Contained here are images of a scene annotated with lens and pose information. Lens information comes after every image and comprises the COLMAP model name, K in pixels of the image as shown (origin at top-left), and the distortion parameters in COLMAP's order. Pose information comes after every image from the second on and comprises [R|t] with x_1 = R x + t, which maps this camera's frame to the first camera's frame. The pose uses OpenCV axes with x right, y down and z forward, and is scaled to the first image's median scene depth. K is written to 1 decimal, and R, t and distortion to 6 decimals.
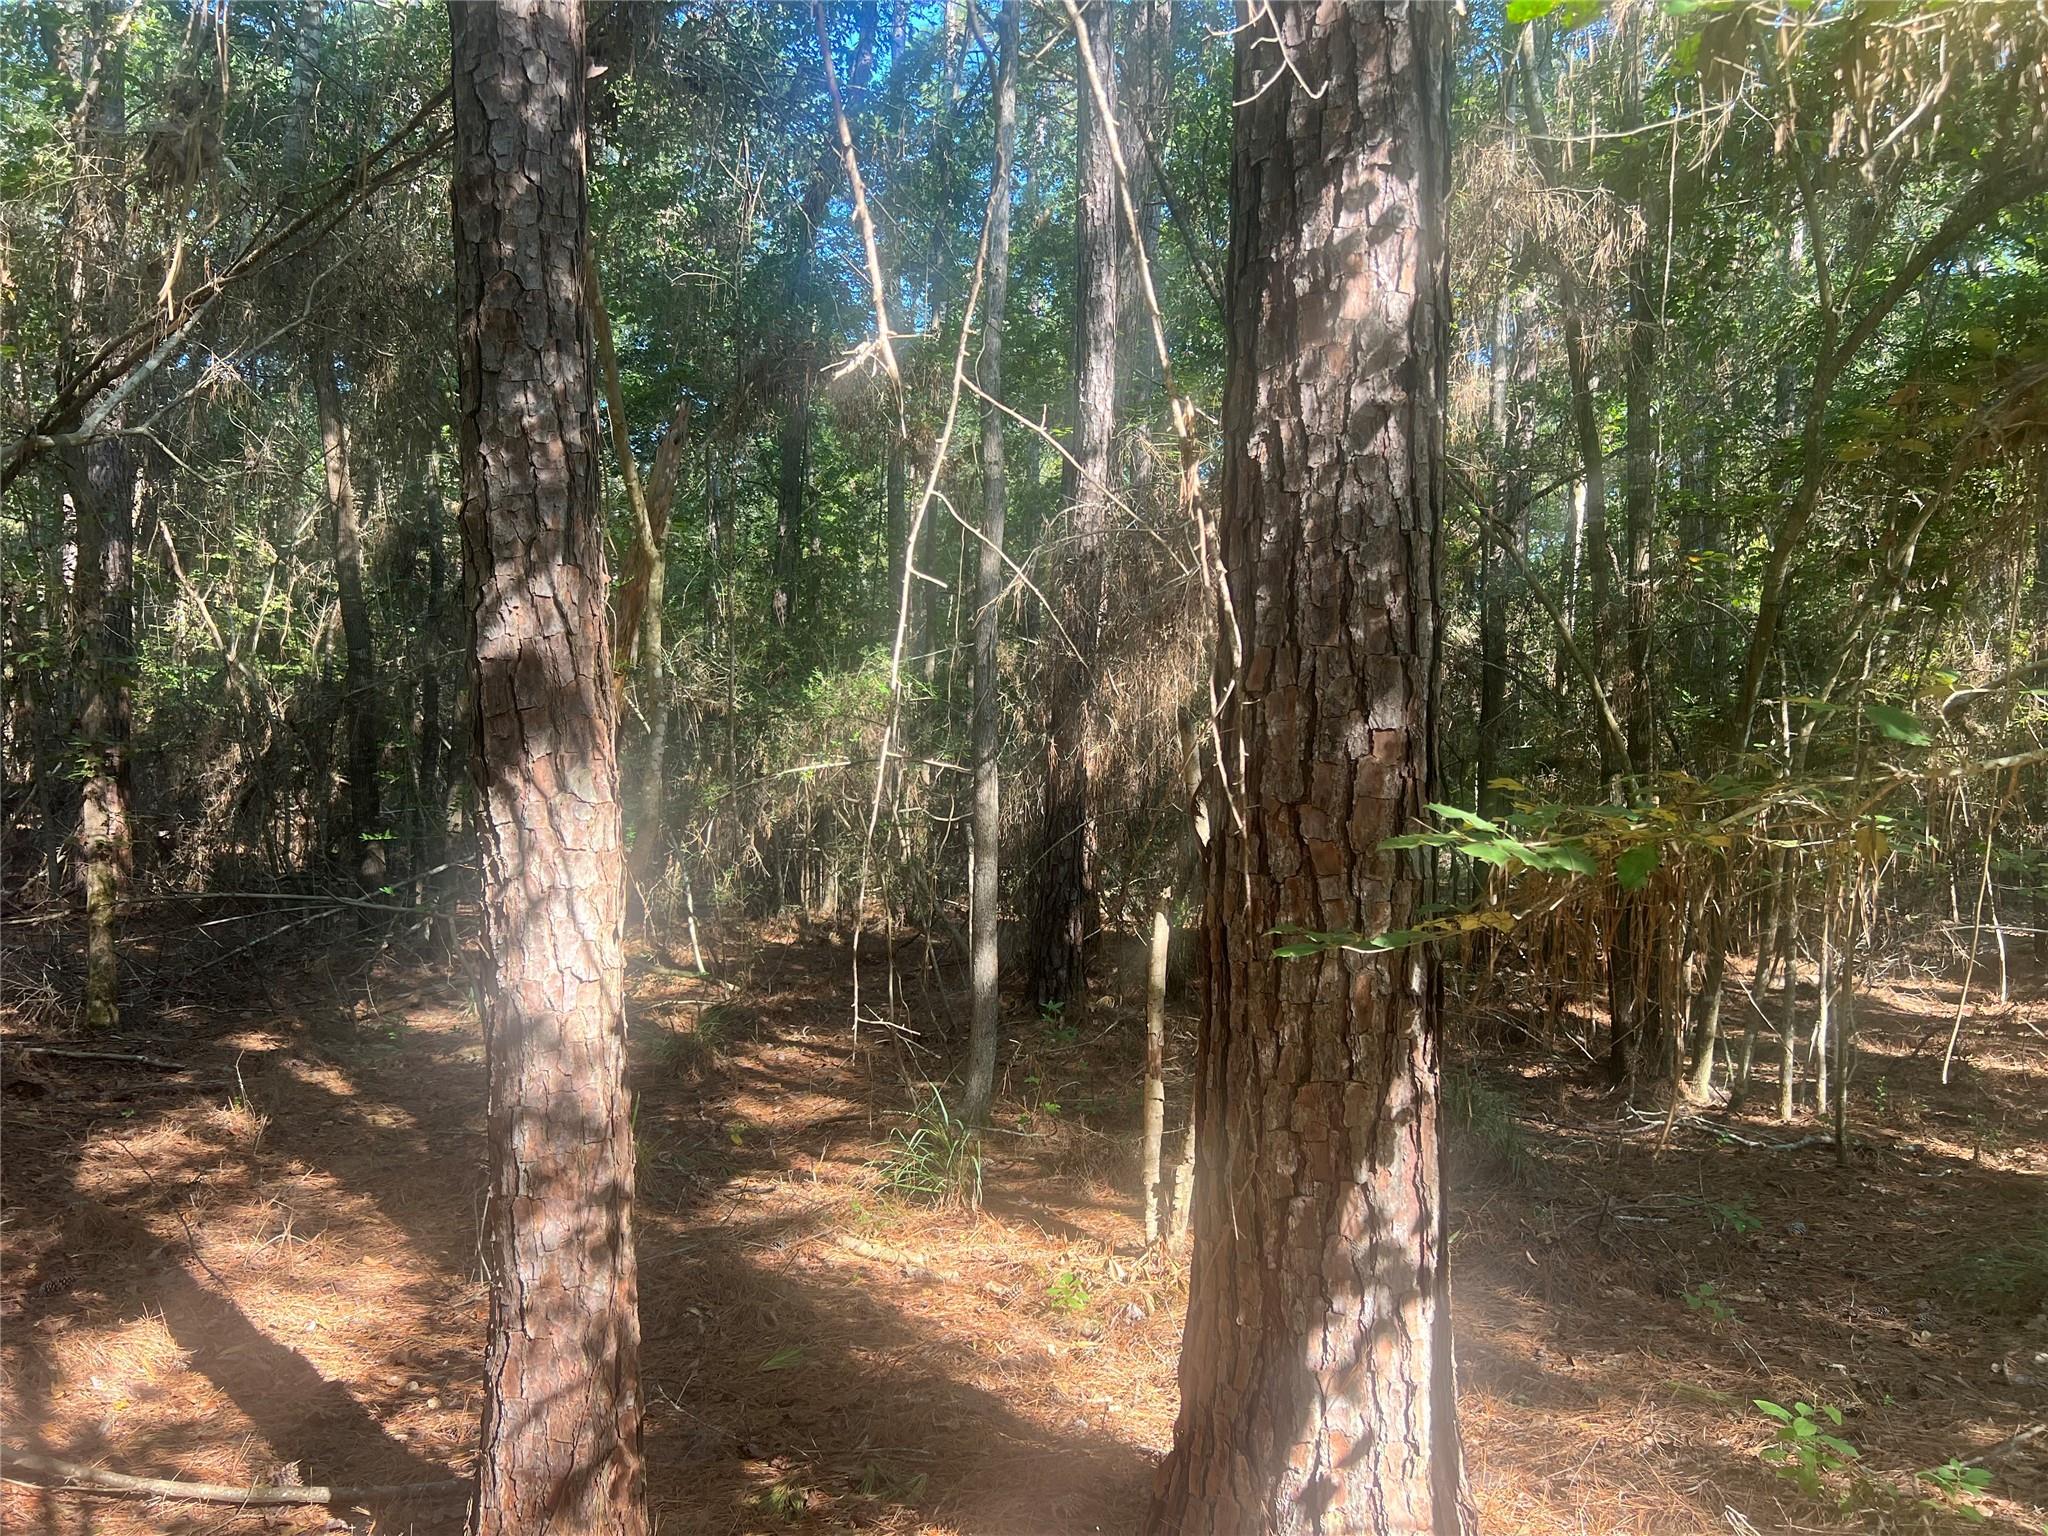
lens RADIAL K [[1550.8, 0, 1024.0], [0, 1550.8, 768.0], [0, 0, 1]] dist [0.002378, 0.006166]
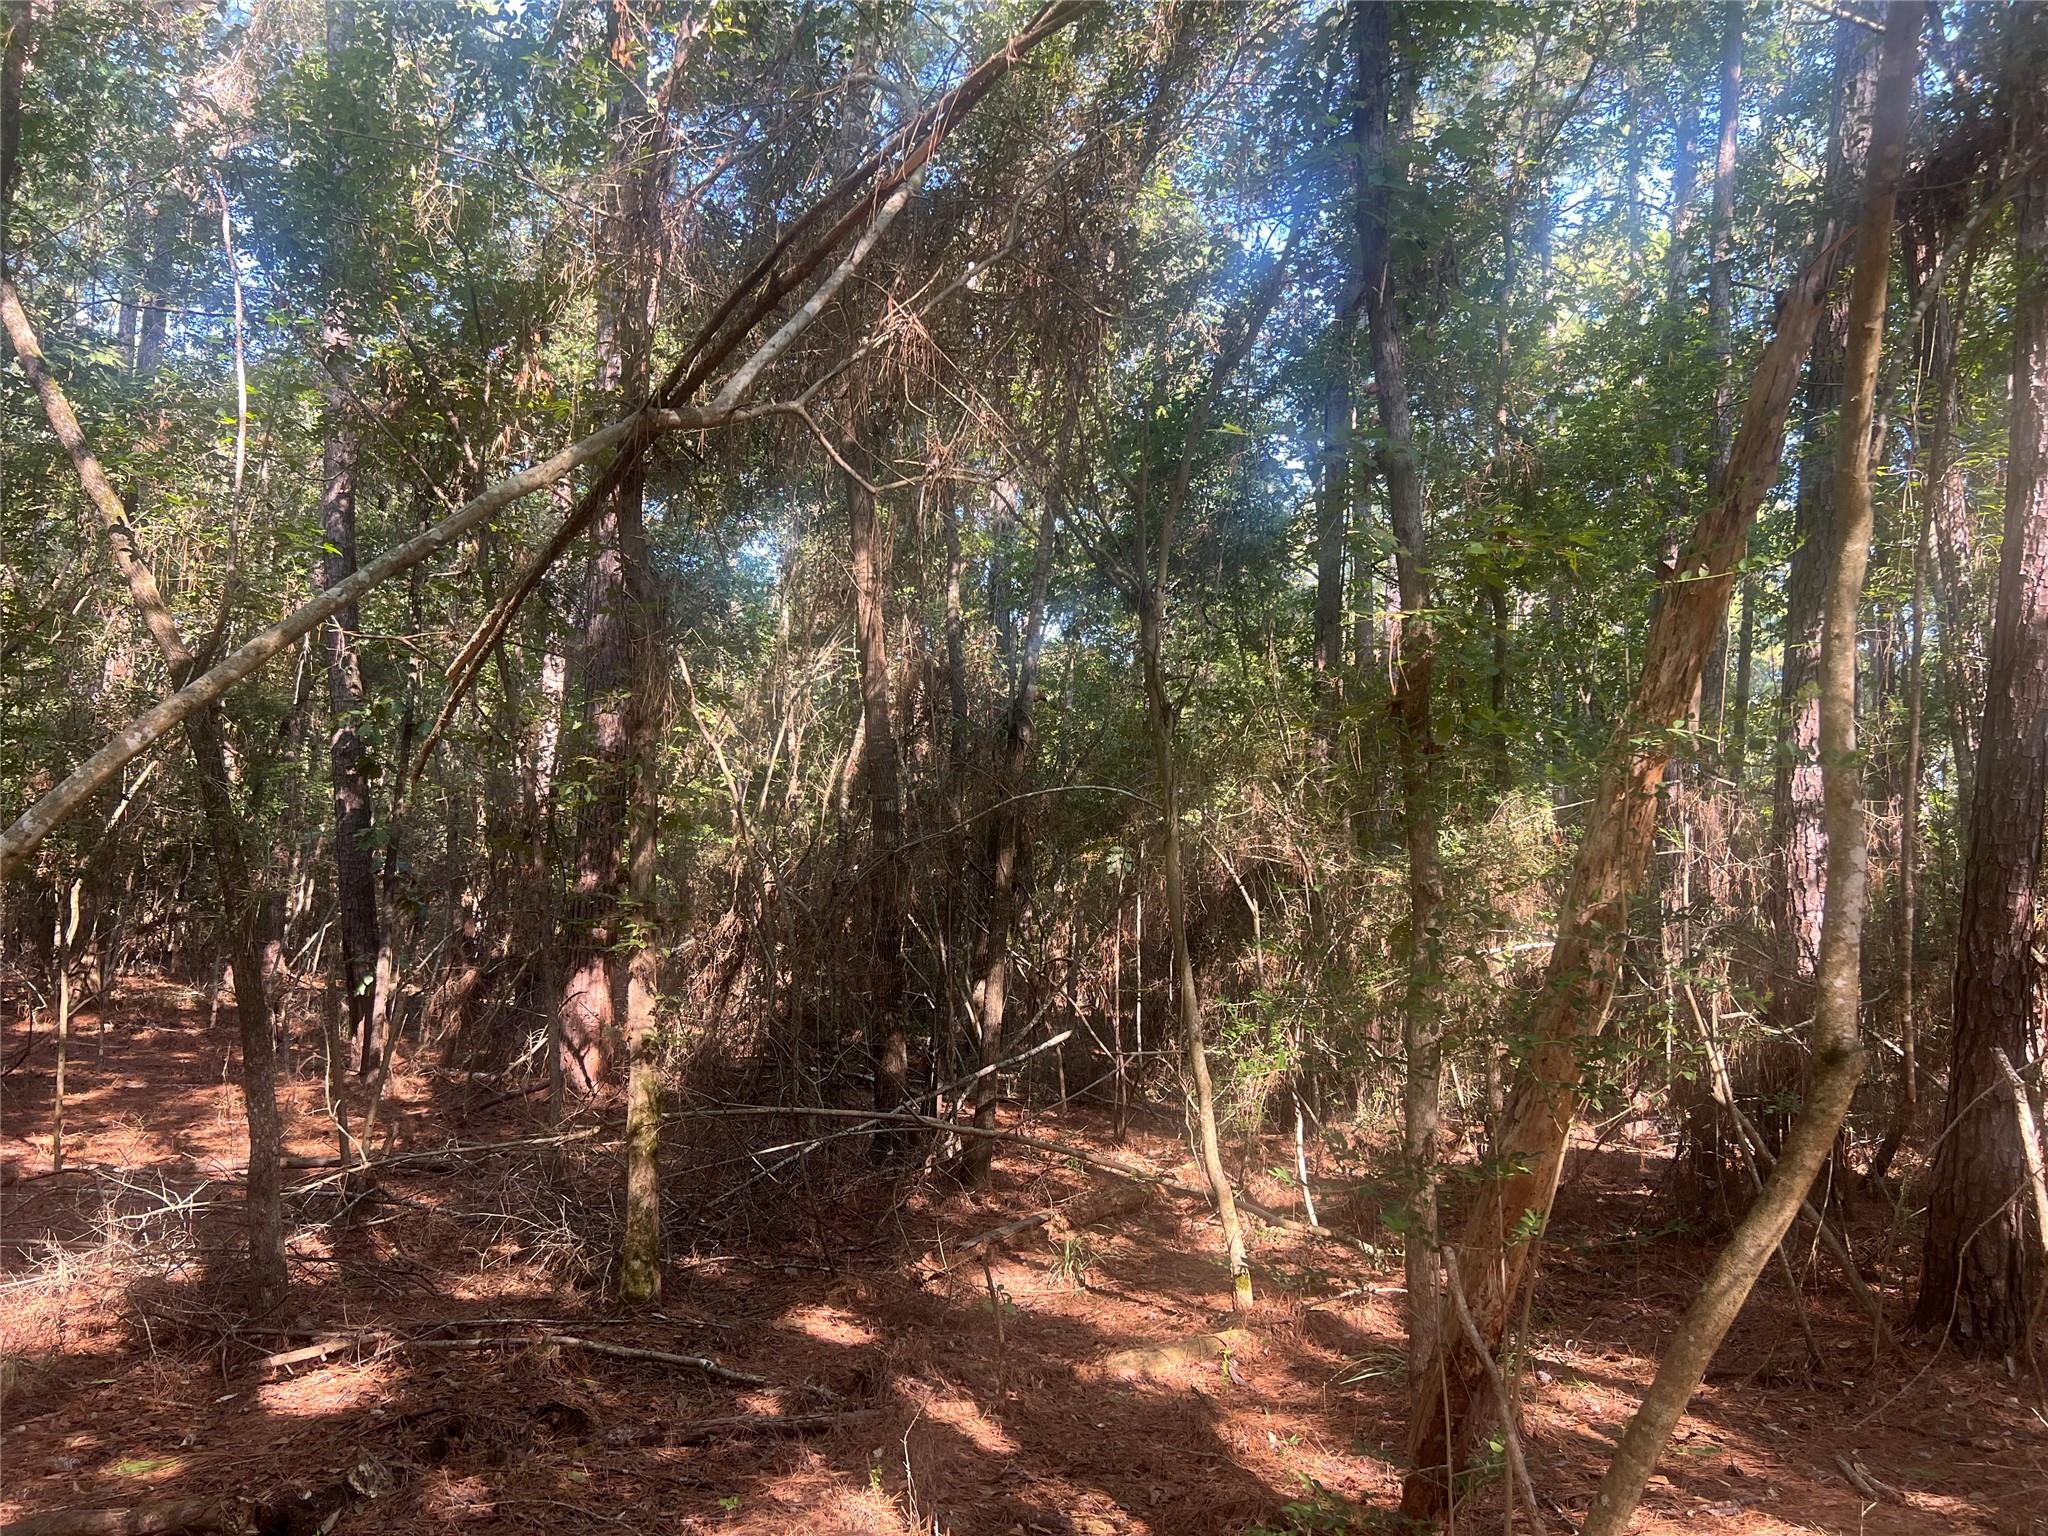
lens RADIAL K [[1550.8, 0, 1024.0], [0, 1550.8, 768.0], [0, 0, 1]] dist [0.002378, 0.006166]
pose [[0.972578, -0.014133, -0.232146, -0.249349], [-0.013345, 0.993116, -0.116371, 0.003929], [0.232193, 0.116278, 0.965695, 0.317290]]
